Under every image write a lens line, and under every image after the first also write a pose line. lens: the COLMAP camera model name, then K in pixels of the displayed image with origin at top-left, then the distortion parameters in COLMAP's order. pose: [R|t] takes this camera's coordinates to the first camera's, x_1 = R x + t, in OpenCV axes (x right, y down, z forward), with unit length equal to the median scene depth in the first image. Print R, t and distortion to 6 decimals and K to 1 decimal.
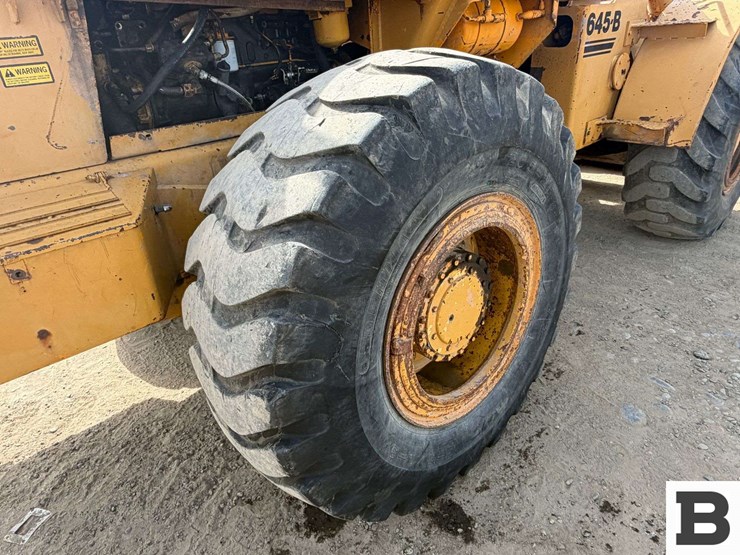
lens RADIAL K [[487.6, 0, 366.7], [0, 487.6, 280.4], [0, 0, 1]] dist [0.002793, 0.001712]
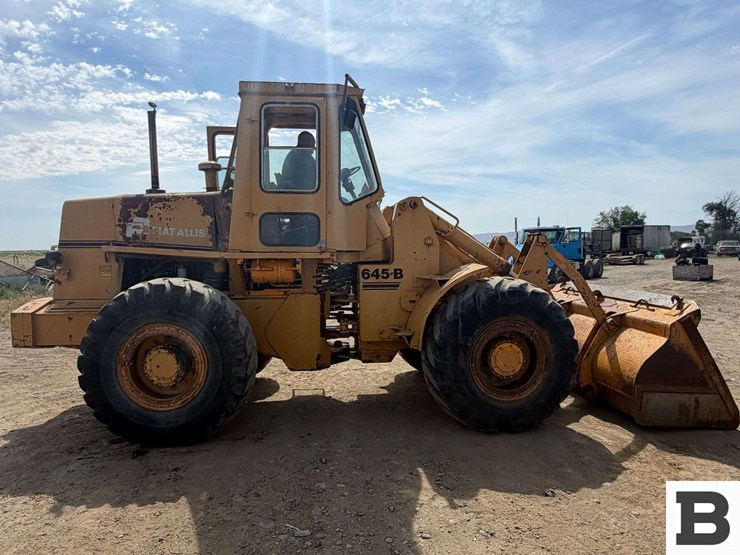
lens RADIAL K [[470.5, 0, 362.1], [0, 470.5, 275.9], [0, 0, 1]] dist [0.000440, -0.000138]
pose [[0.788967, 0.091909, -0.607522, 2.124722], [-0.321215, 0.904572, -0.280303, -0.009910], [0.523785, 0.416296, 0.743201, -0.478204]]
